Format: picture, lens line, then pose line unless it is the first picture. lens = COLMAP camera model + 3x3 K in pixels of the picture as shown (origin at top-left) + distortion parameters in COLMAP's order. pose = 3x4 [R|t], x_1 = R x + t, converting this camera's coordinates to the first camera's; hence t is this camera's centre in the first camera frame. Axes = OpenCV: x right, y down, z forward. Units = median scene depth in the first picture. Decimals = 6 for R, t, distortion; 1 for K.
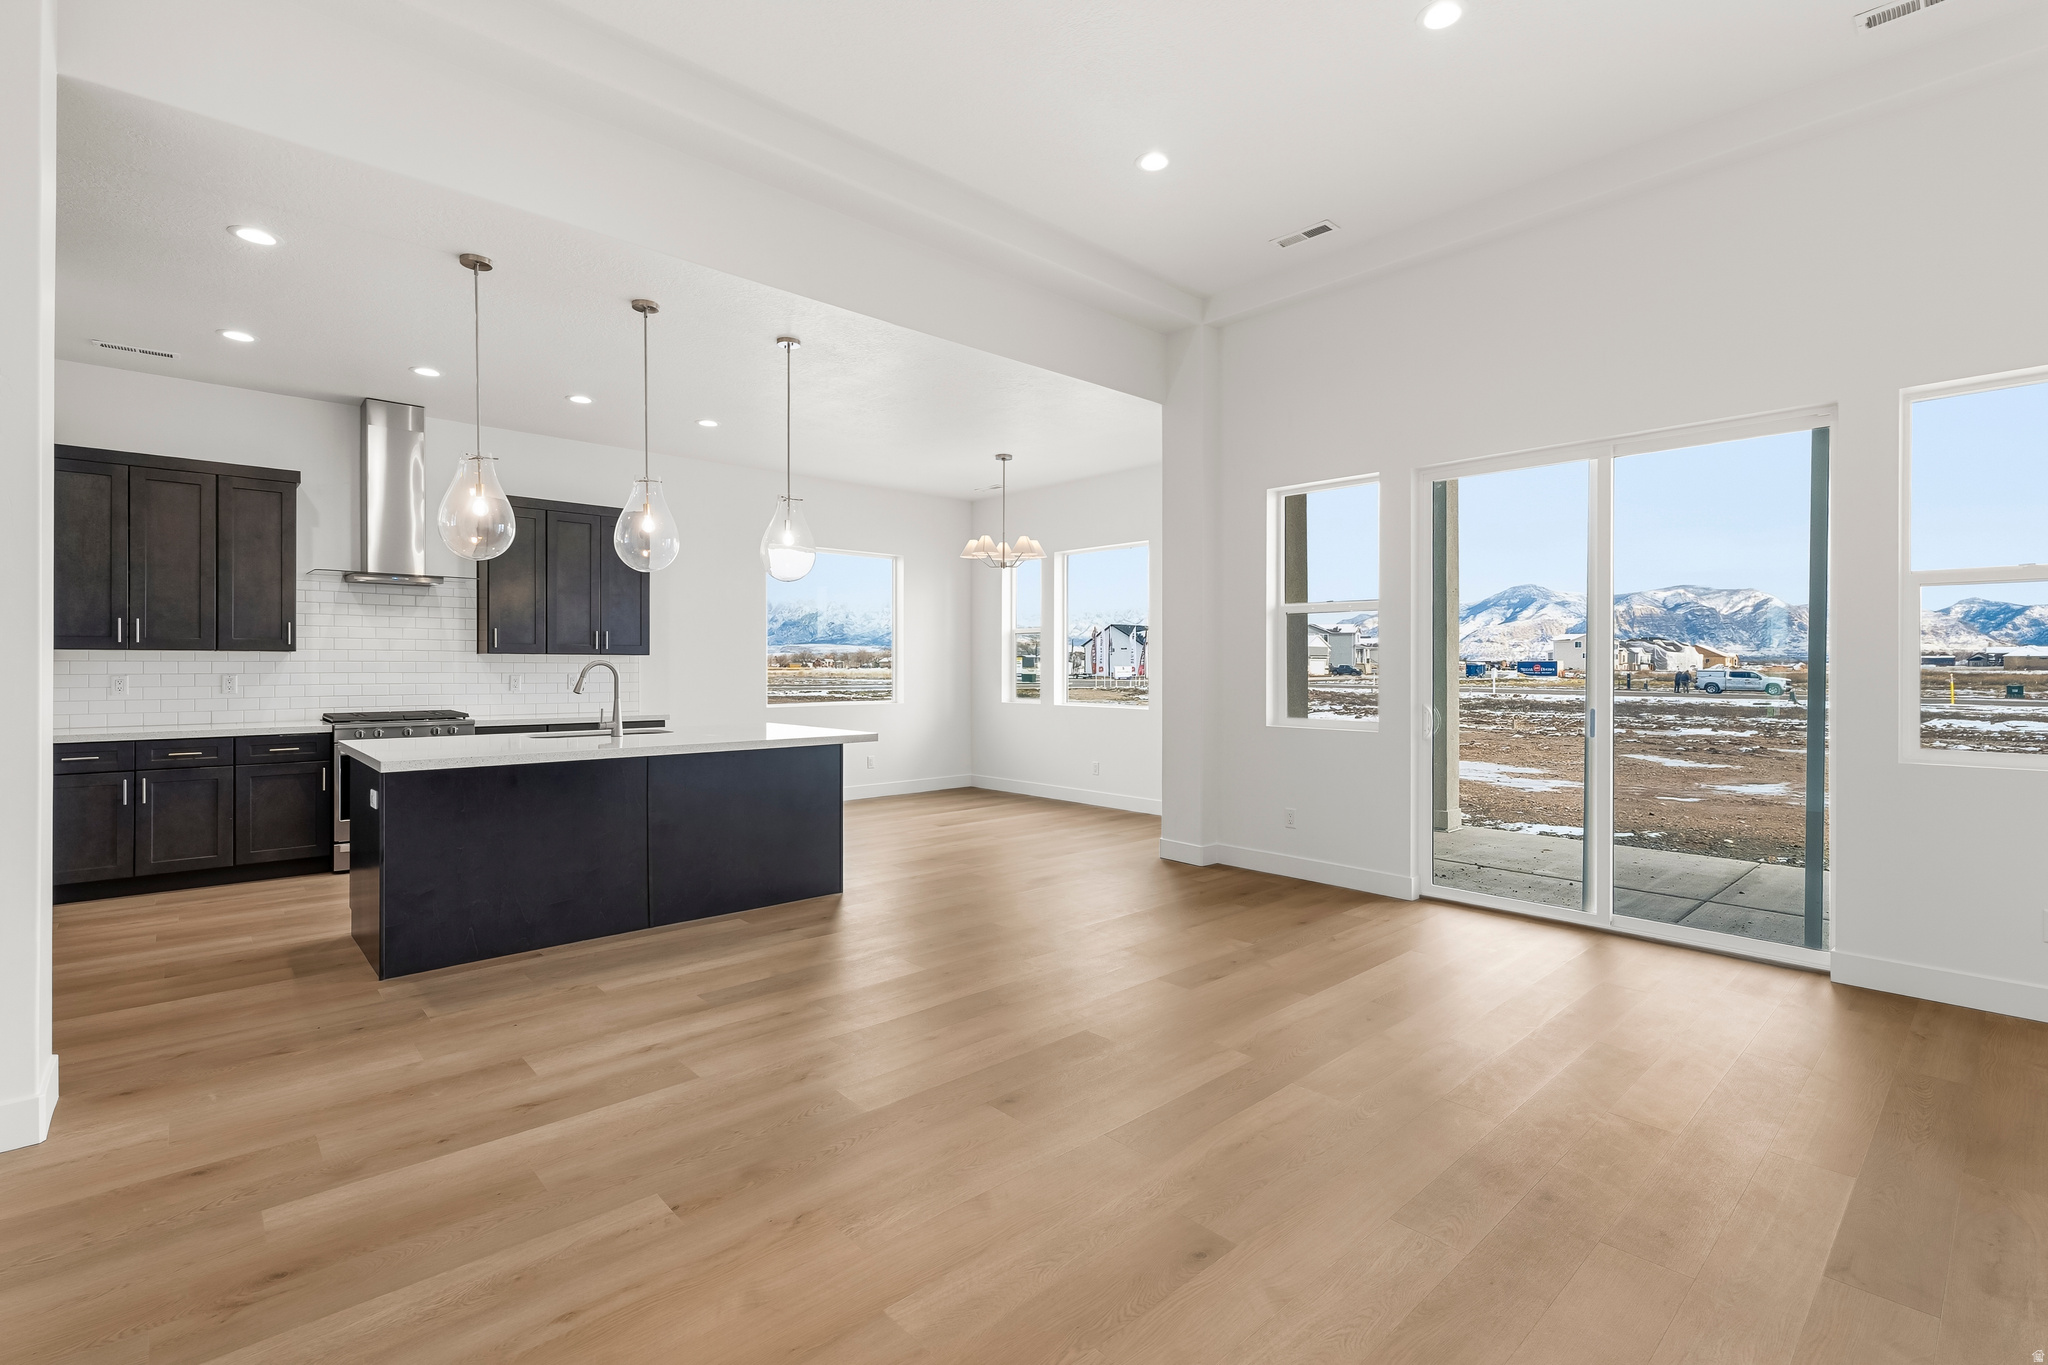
lens RADIAL K [[932.4, 0, 1026.0], [0, 932.4, 664.6], [0, 0, 1]] dist [0.000746, -0.000280]
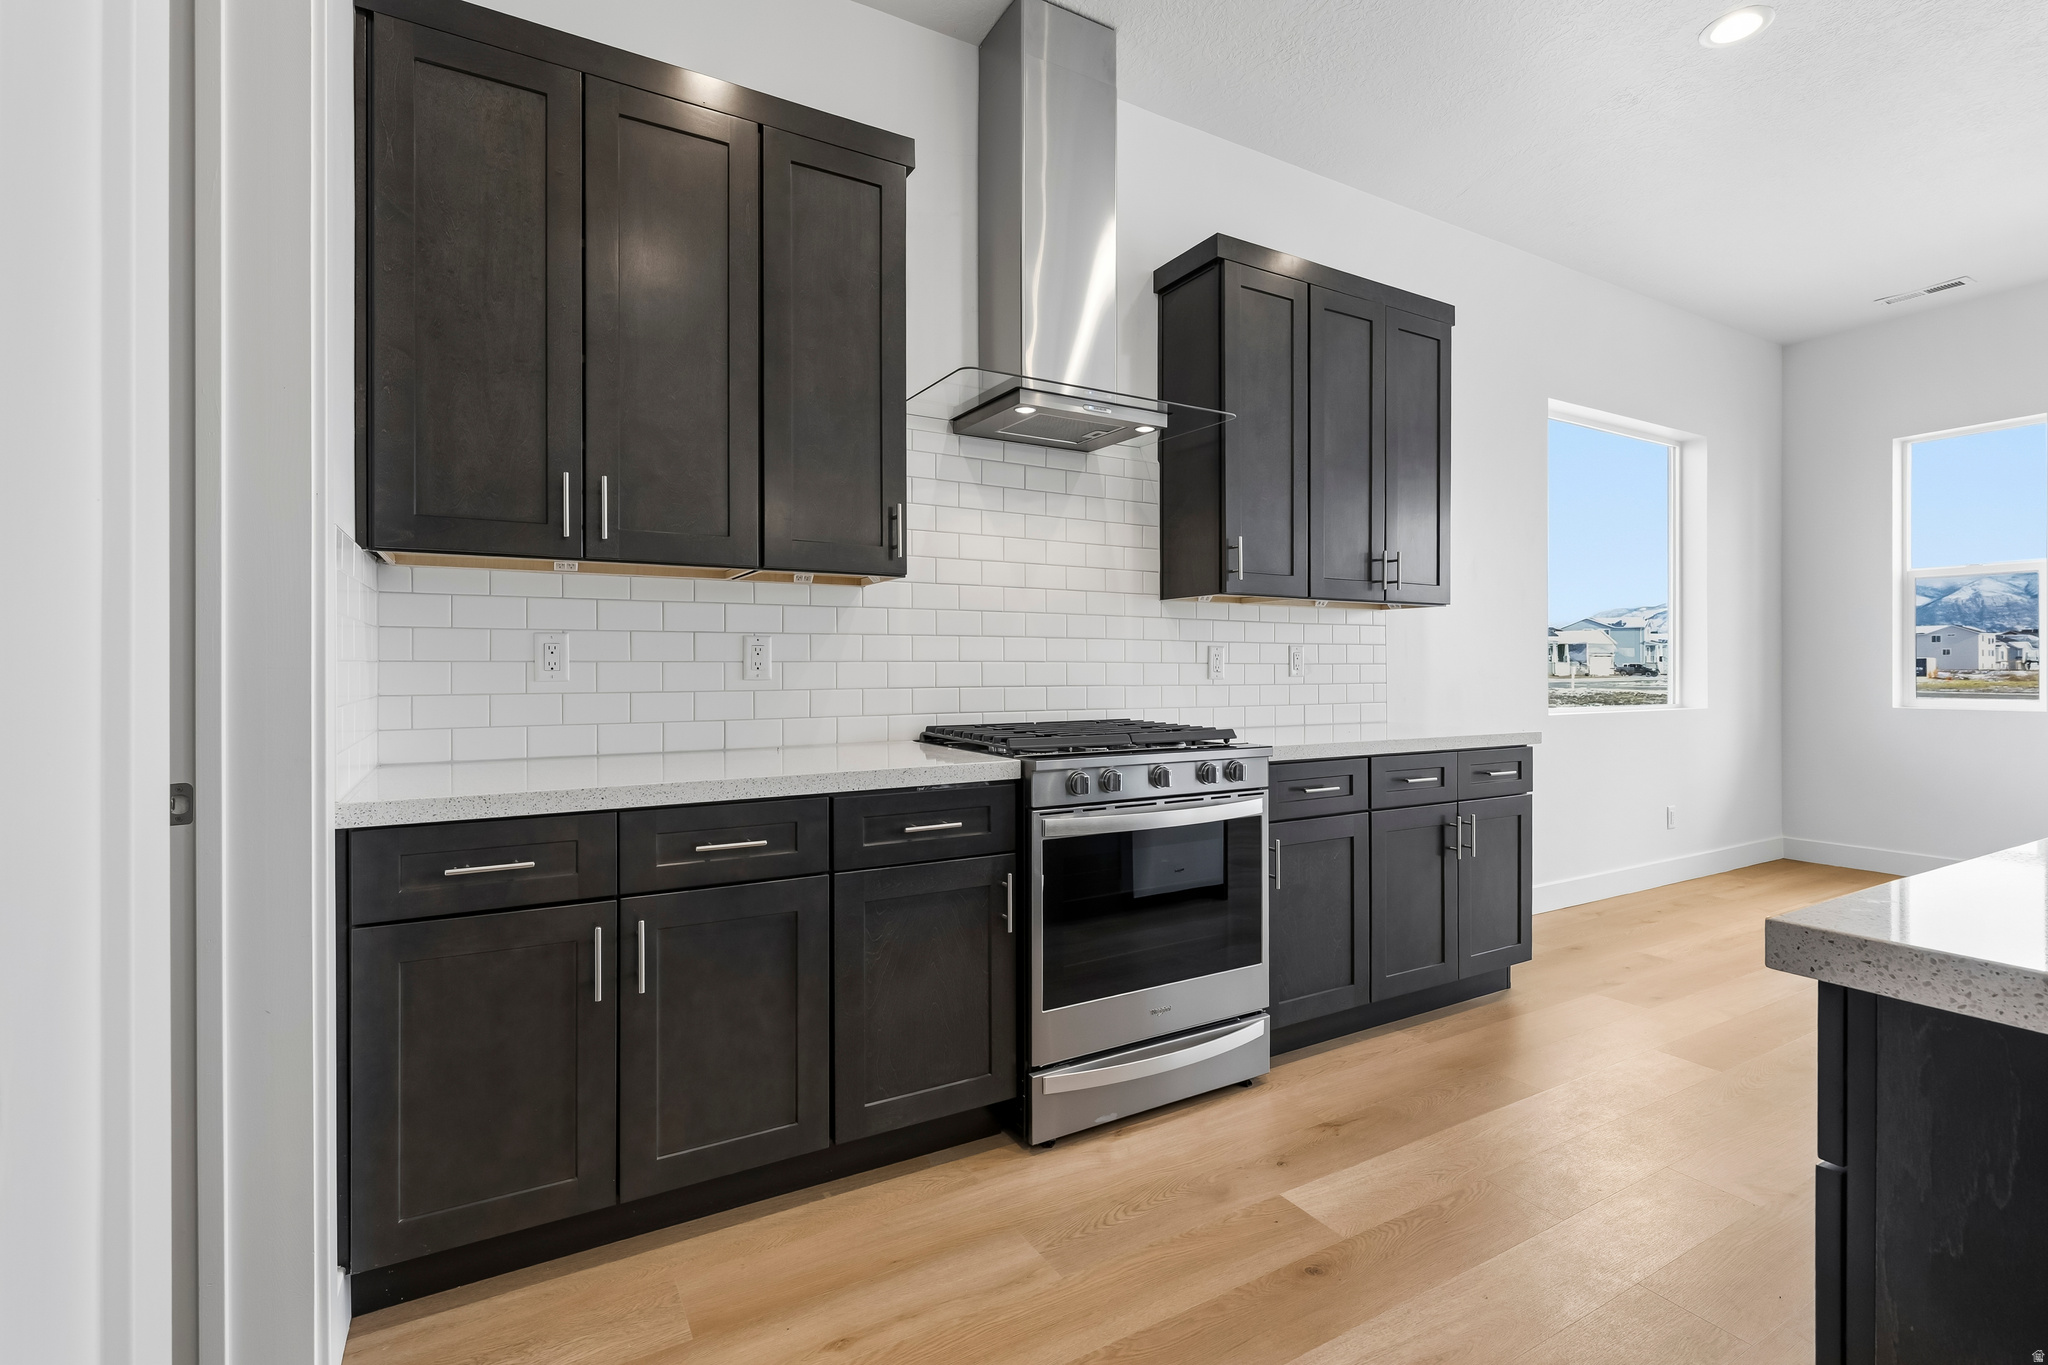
lens RADIAL K [[932.4, 0, 1017.6], [0, 932.4, 664.2], [0, 0, 1]] dist [0.000746, -0.000280]
pose [[0.976081, -0.003839, -0.217373, -0.719548], [0.003271, 0.999990, -0.002973, 0.028462], [0.217382, 0.002191, 0.976084, 0.679462]]
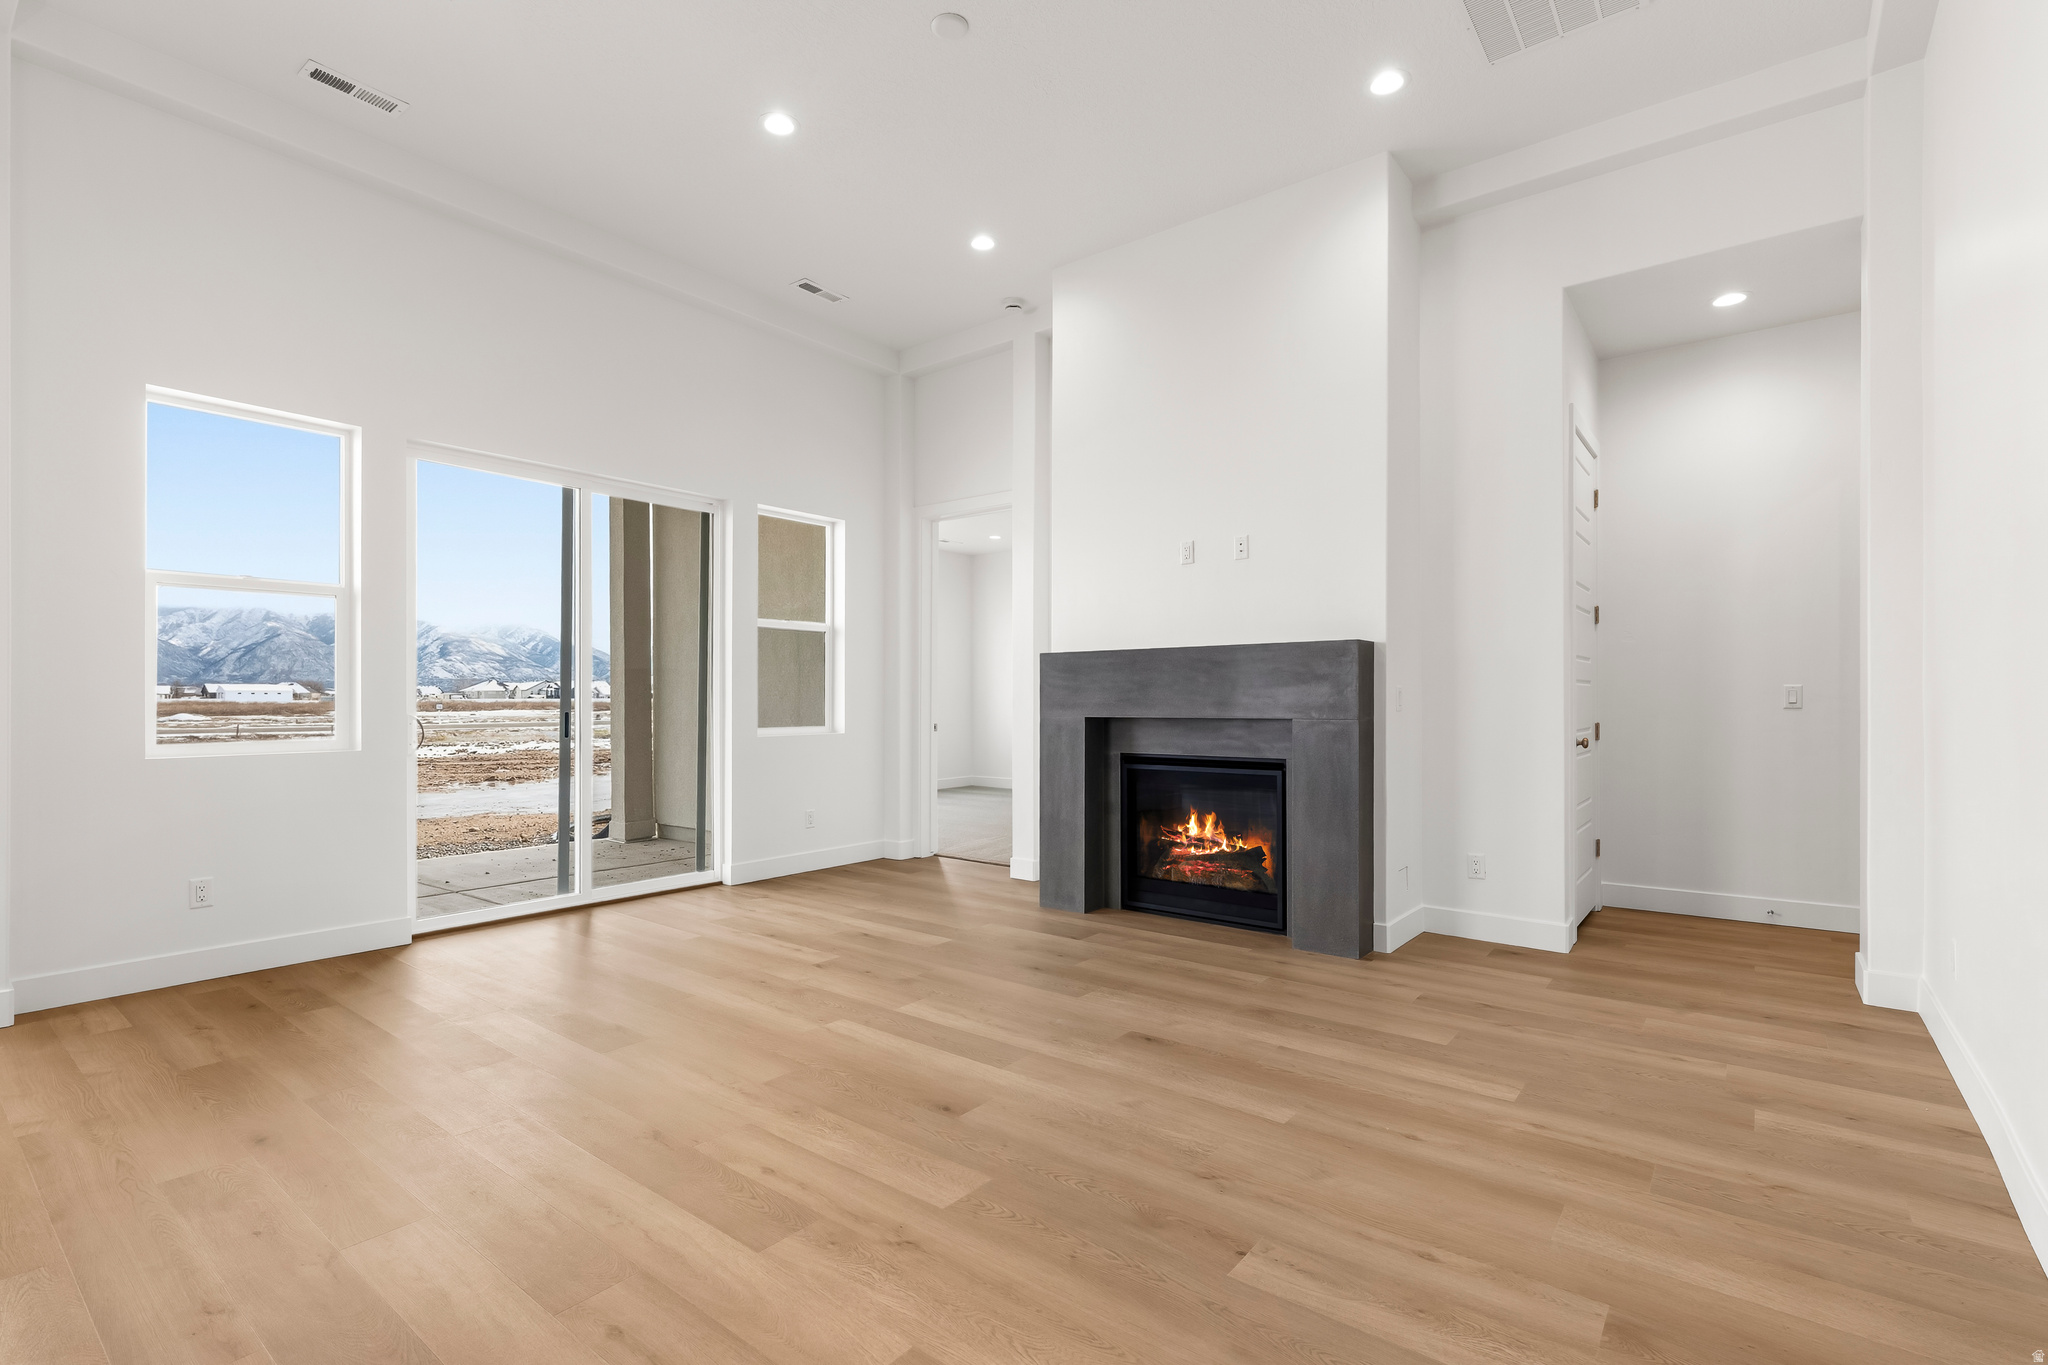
lens RADIAL K [[933.0, 0, 1019.6], [0, 933.0, 694.3], [0, 0, 1]] dist [-0.000648, -0.000321]
pose [[-0.158597, 0.002968, 0.987339, -0.518658], [-0.001234, 0.999994, -0.003204, 0.026236], [-0.987343, -0.001726, -0.158592, 0.577398]]
